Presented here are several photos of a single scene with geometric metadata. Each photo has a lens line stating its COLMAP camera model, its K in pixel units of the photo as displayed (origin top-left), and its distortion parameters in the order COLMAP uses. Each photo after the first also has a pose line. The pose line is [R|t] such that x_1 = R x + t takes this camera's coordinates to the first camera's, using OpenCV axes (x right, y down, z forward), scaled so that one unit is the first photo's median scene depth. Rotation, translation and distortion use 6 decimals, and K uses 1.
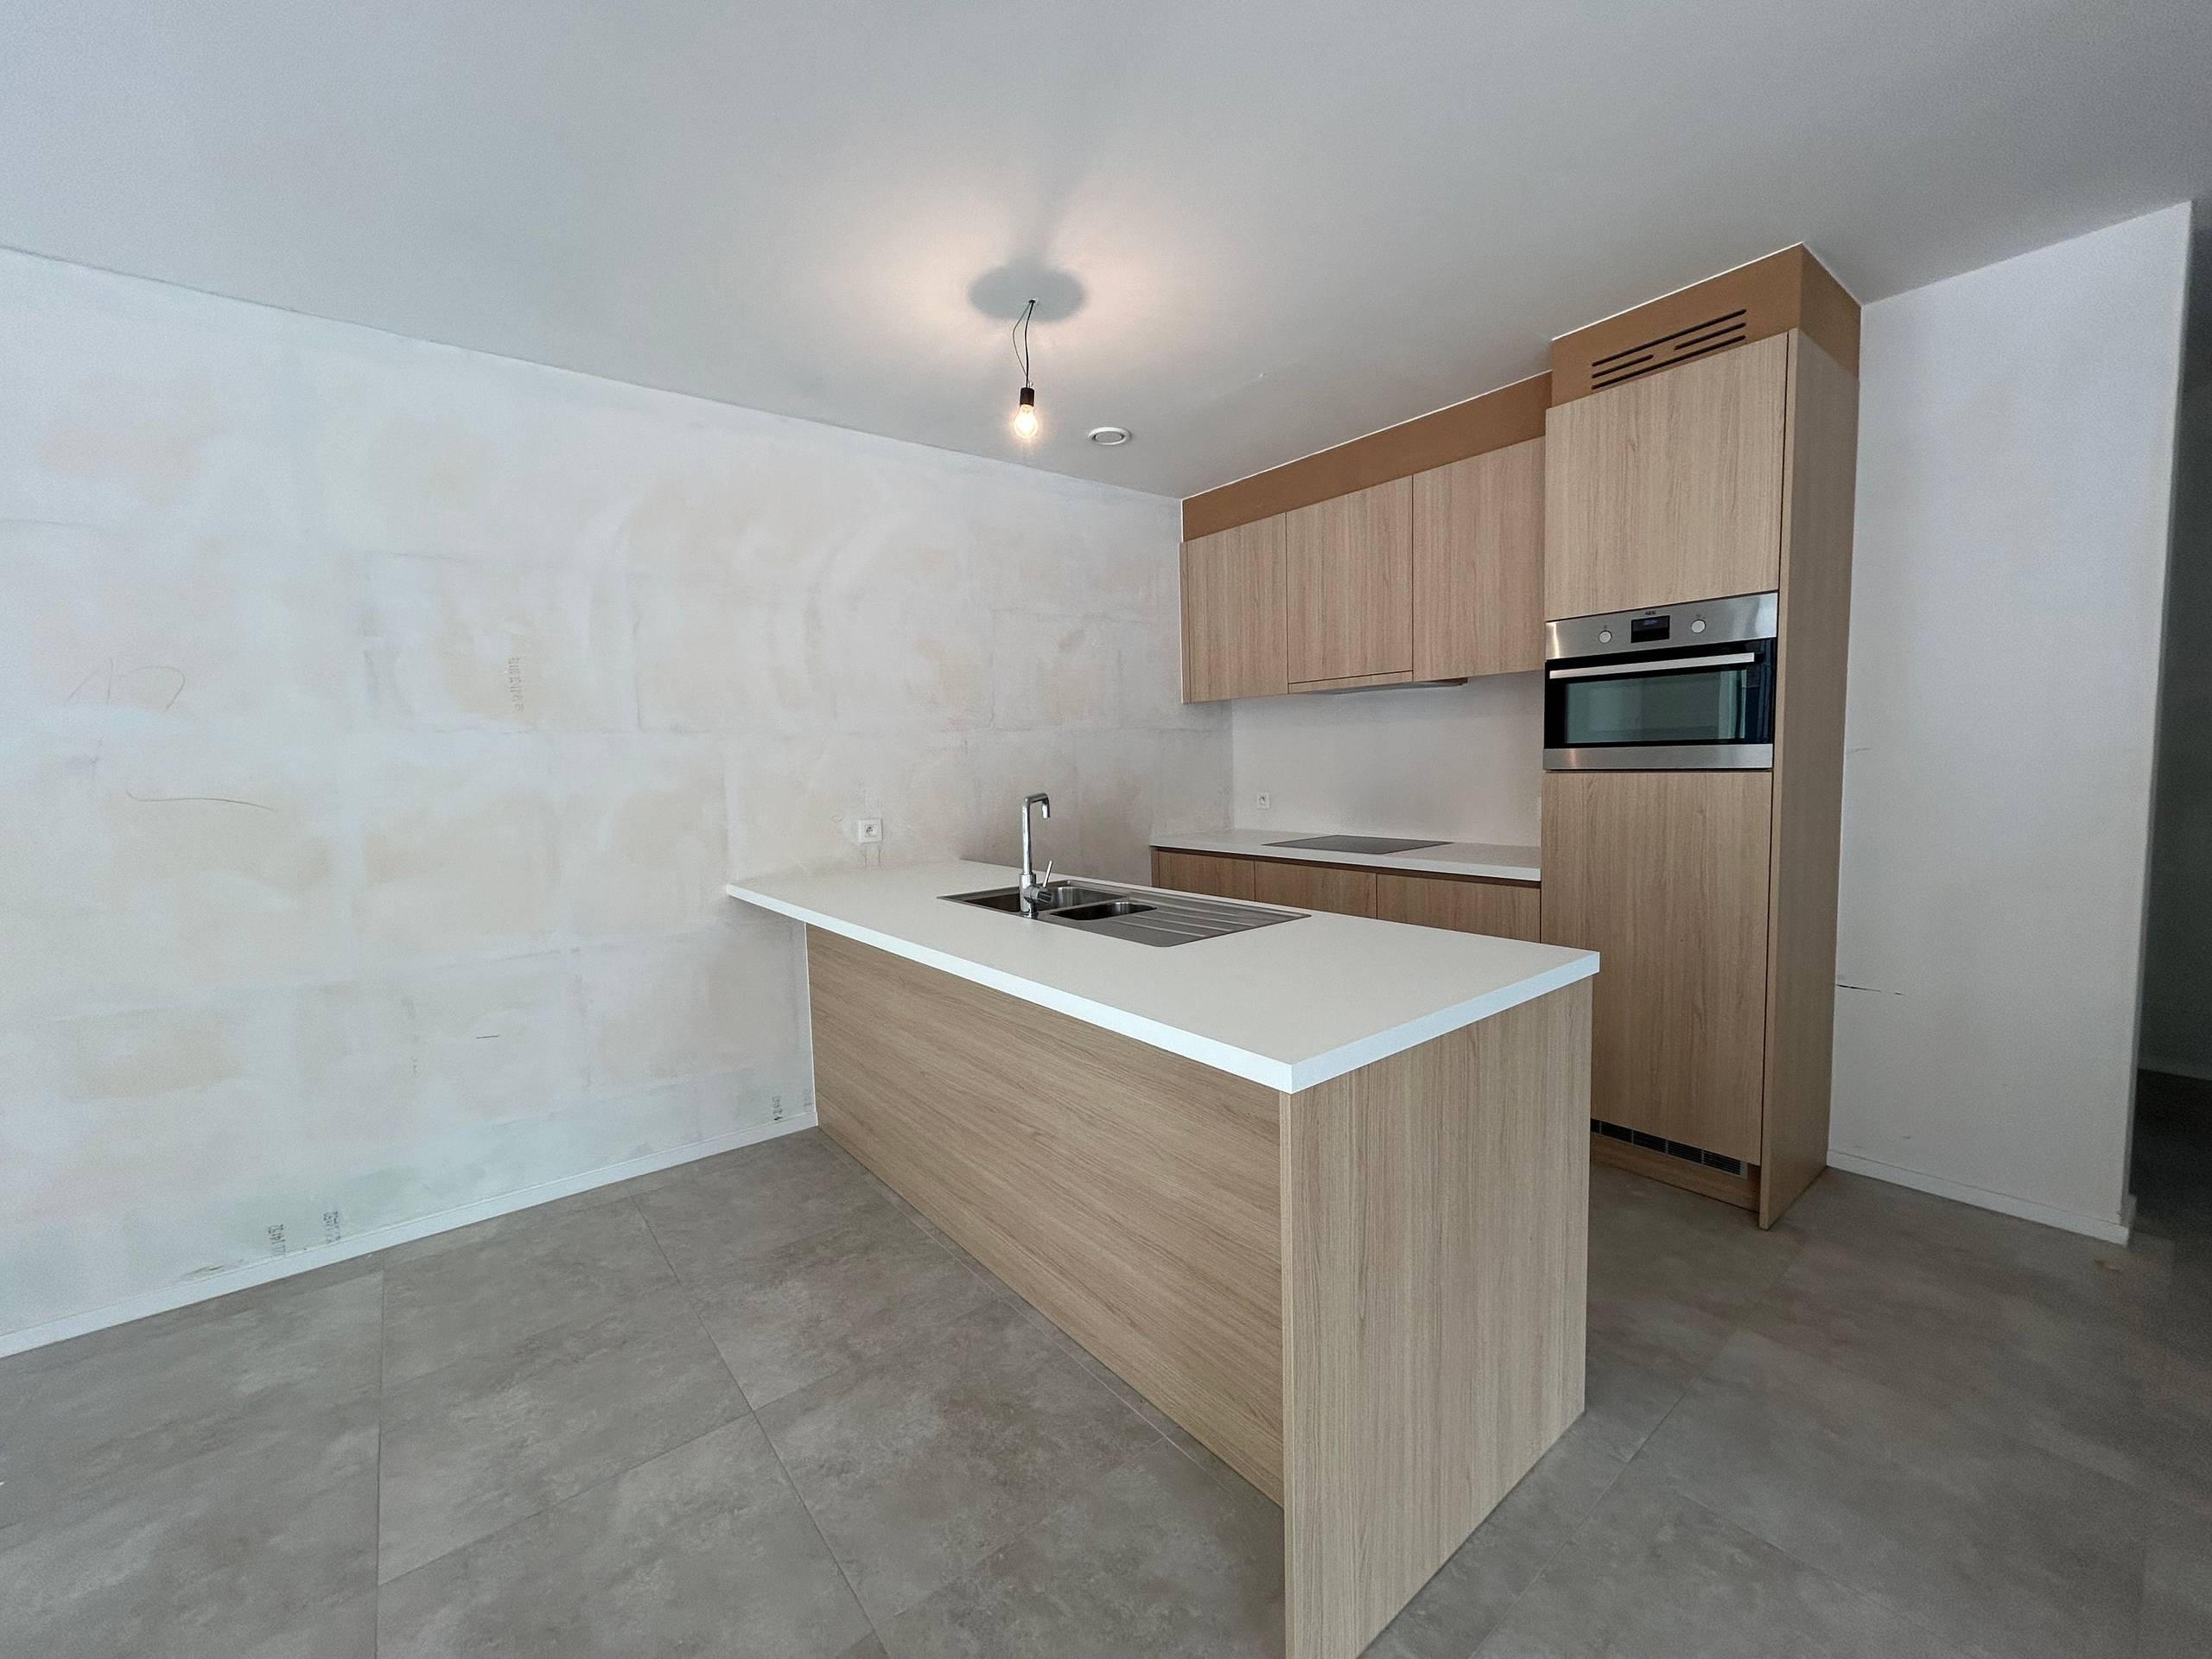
lens RADIAL K [[896.3, 0, 1106.0], [0, 896.3, 829.5], [0, 0, 1]] dist [-0.000417, -0.000126]
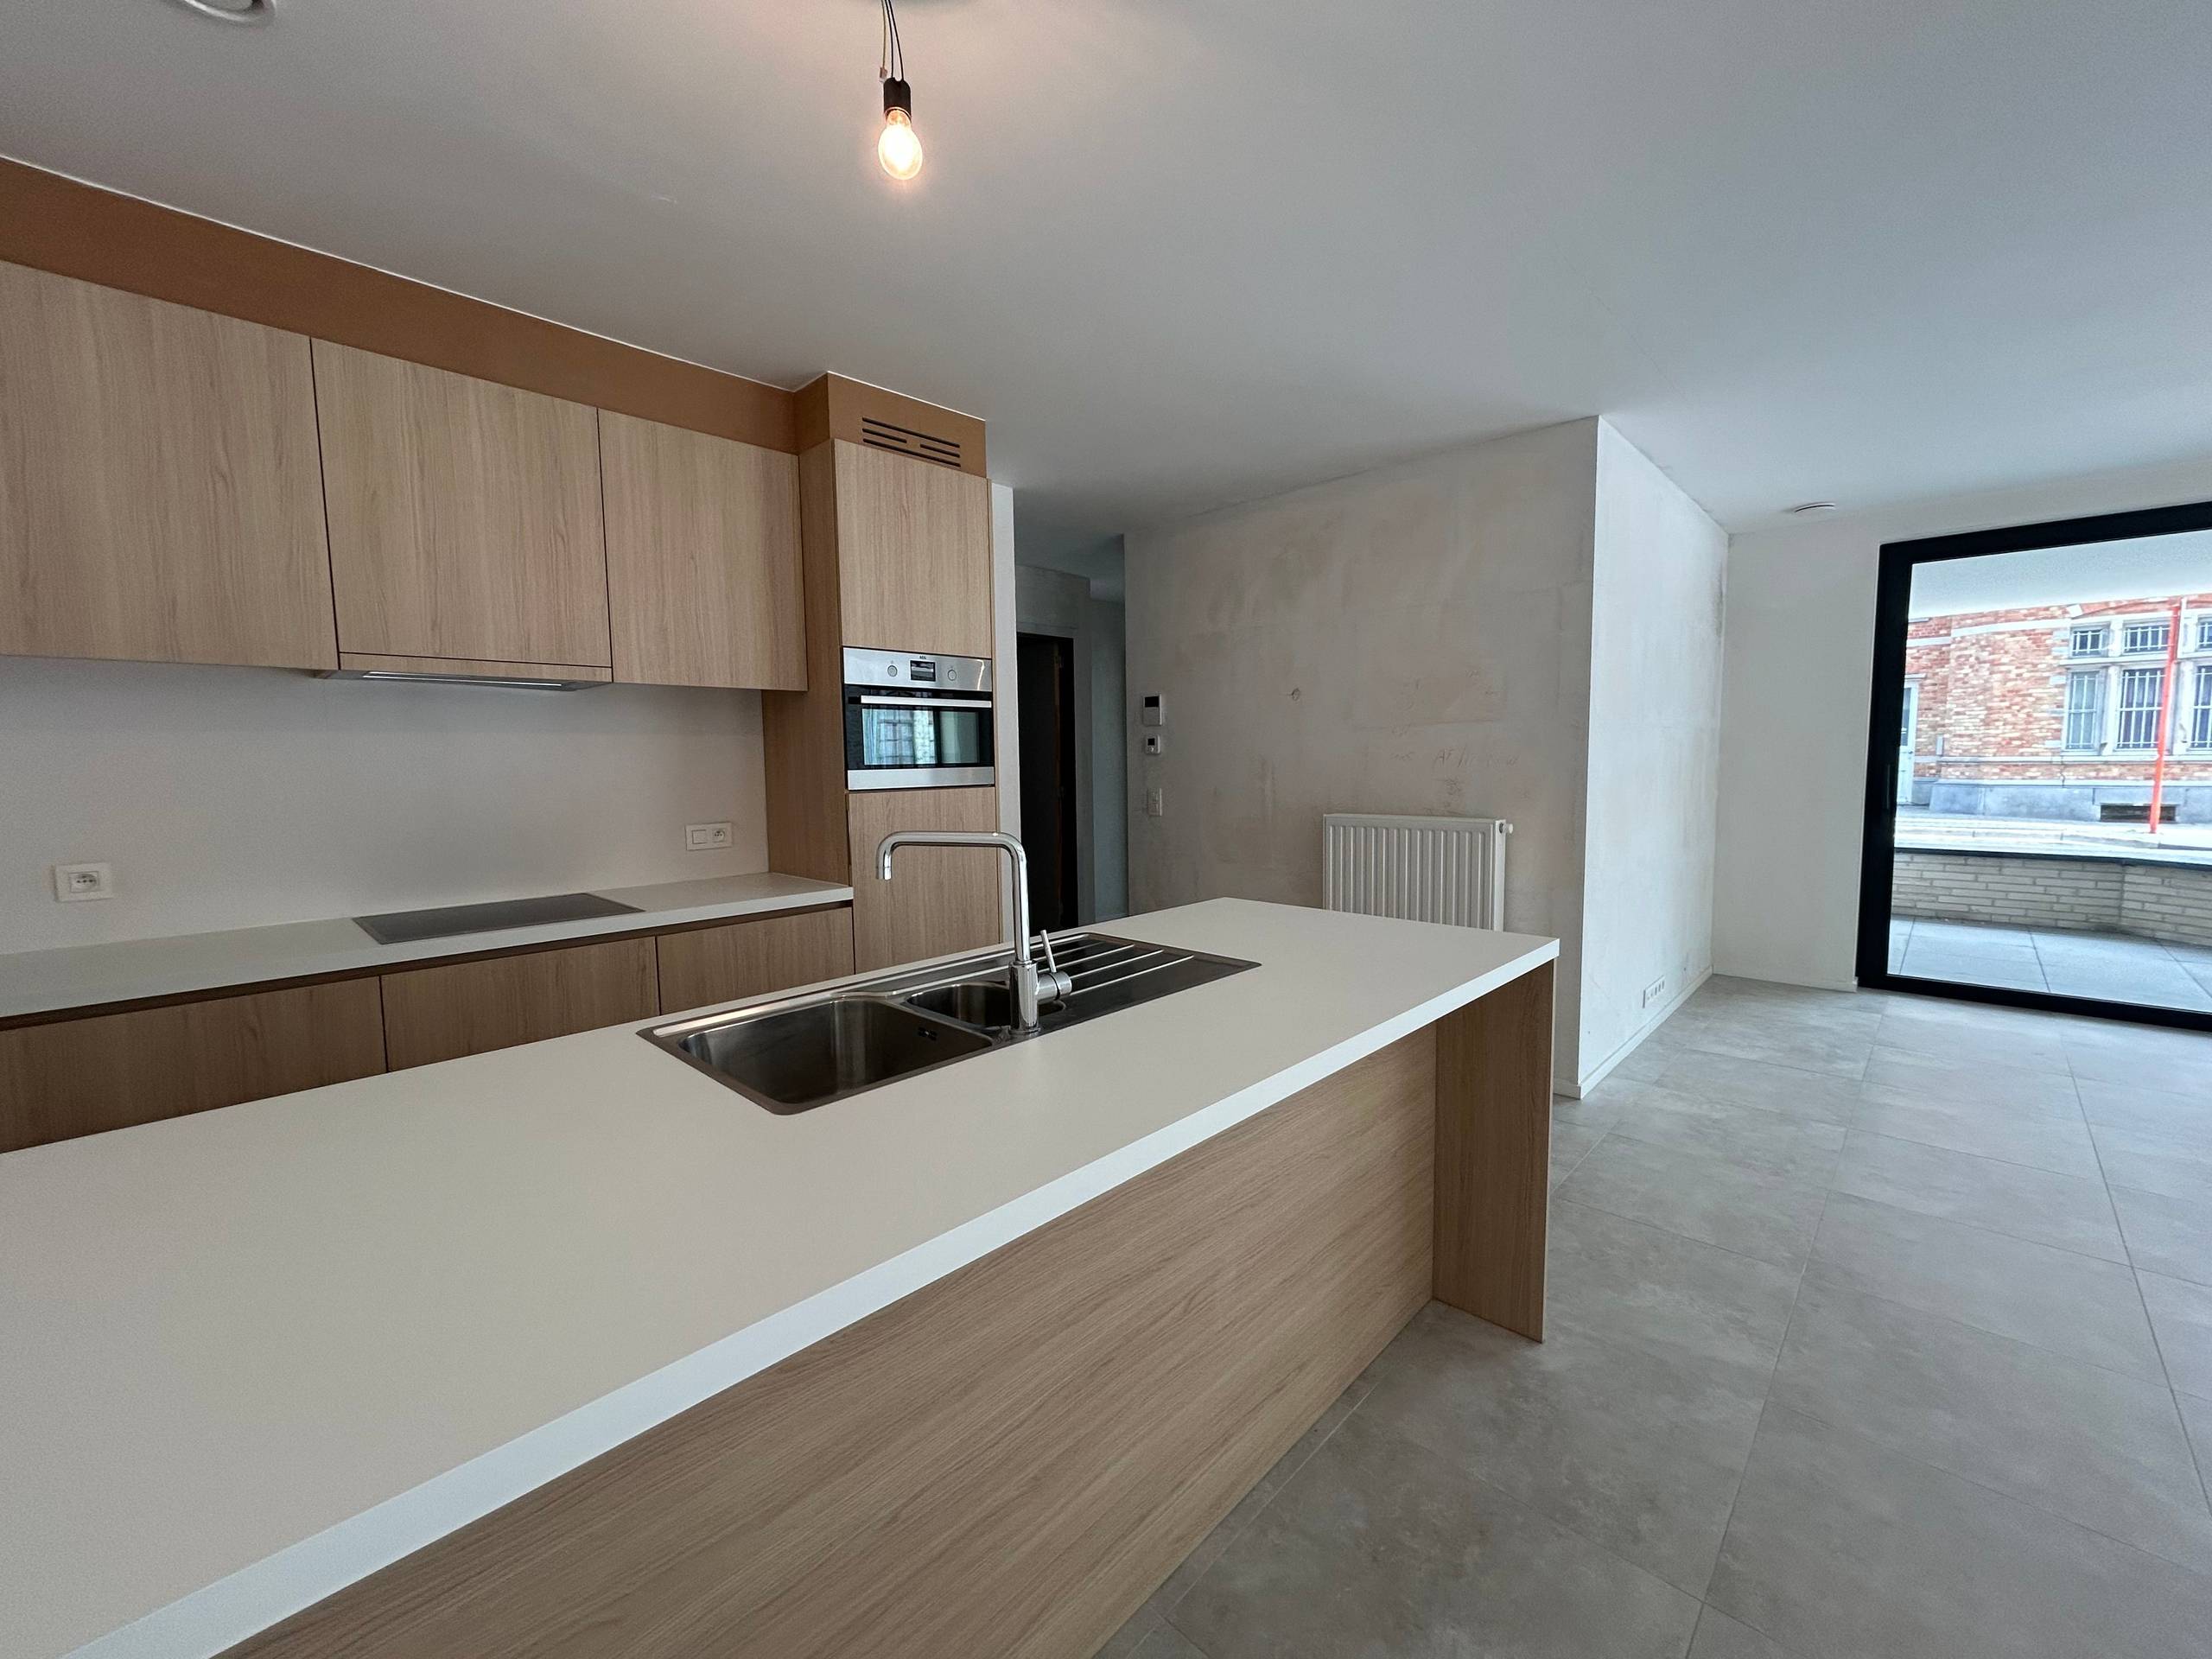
lens RADIAL K [[889.1, 0, 1102.6], [0, 889.1, 832.2], [0, 0, 1]] dist [0.000589, -0.000507]
pose [[-0.130616, -0.054543, 0.989932, -0.600580], [0.101319, 0.992524, 0.068054, -0.063388], [-0.986242, 0.109188, -0.124114, 0.908736]]
